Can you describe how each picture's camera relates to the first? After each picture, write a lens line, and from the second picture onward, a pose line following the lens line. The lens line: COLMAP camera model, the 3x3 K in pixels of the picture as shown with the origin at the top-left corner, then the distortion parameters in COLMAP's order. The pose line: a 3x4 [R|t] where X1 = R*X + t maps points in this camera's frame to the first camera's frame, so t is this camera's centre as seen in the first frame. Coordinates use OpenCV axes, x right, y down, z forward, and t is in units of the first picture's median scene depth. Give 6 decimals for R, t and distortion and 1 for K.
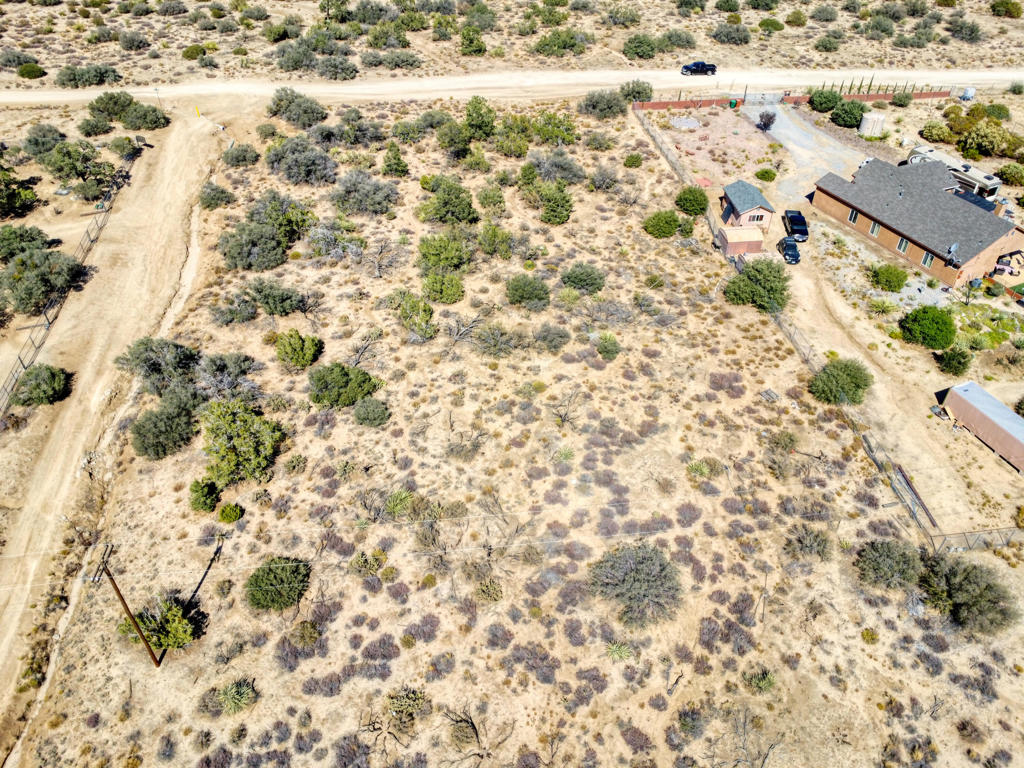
lens RADIAL K [[746.2, 0, 509.2], [0, 746.2, 385.1], [0, 0, 1]] dist [-0.033188, 0.004172]
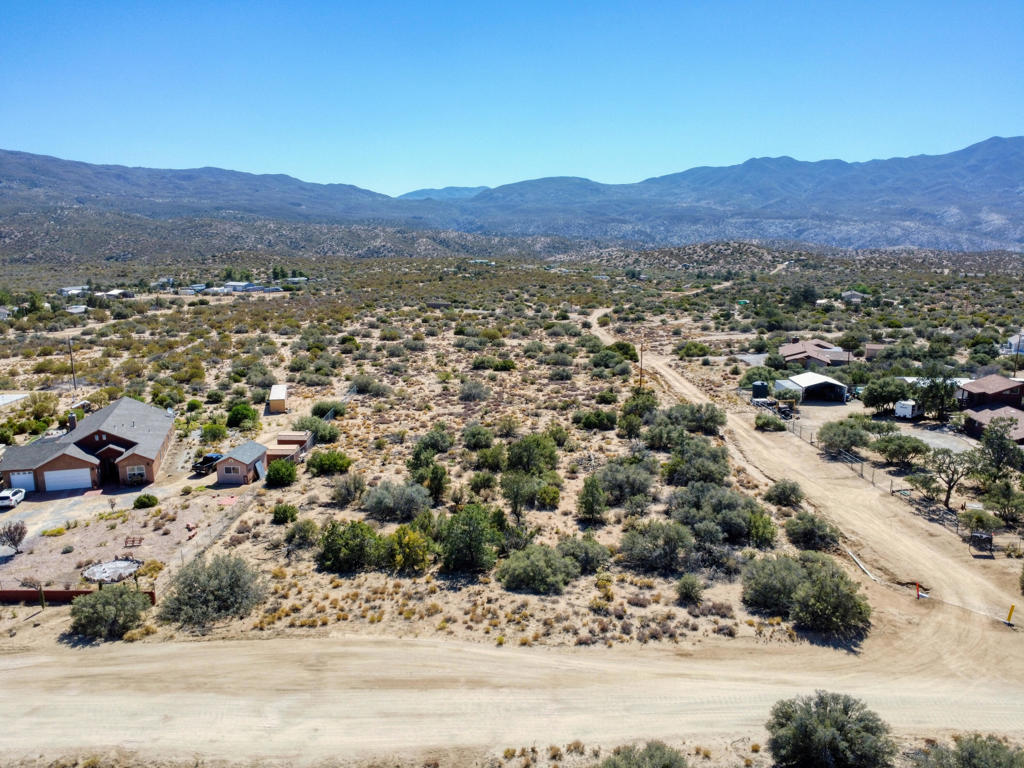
lens RADIAL K [[746.2, 0, 512.6], [0, 746.2, 380.6], [0, 0, 1]] dist [-0.033188, 0.004172]
pose [[-0.991477, -0.034747, 0.125564, -0.229201], [0.077648, 0.616299, 0.783675, -1.405314], [-0.104615, 0.786746, -0.608348, 1.931523]]
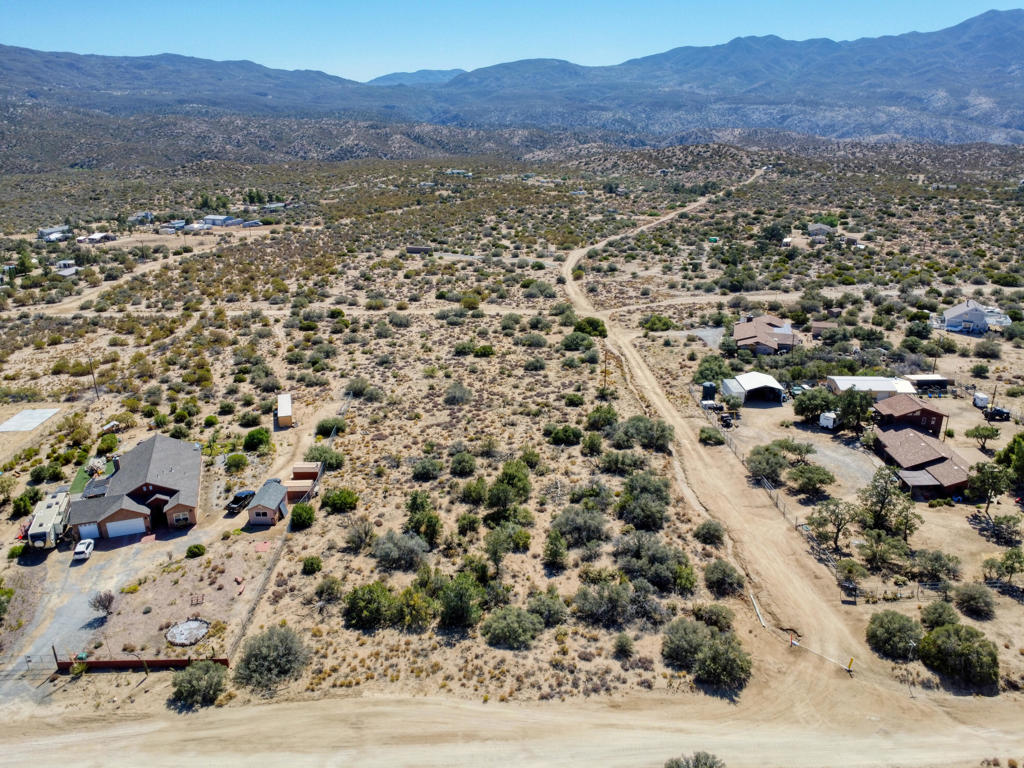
lens RADIAL K [[746.2, 0, 512.5], [0, 746.2, 381.6], [0, 0, 1]] dist [-0.033188, 0.004172]
pose [[-0.994924, -0.033031, 0.095052, -0.255689], [0.066417, 0.494061, 0.866887, -1.794883], [-0.075595, 0.868800, -0.489359, 1.804051]]
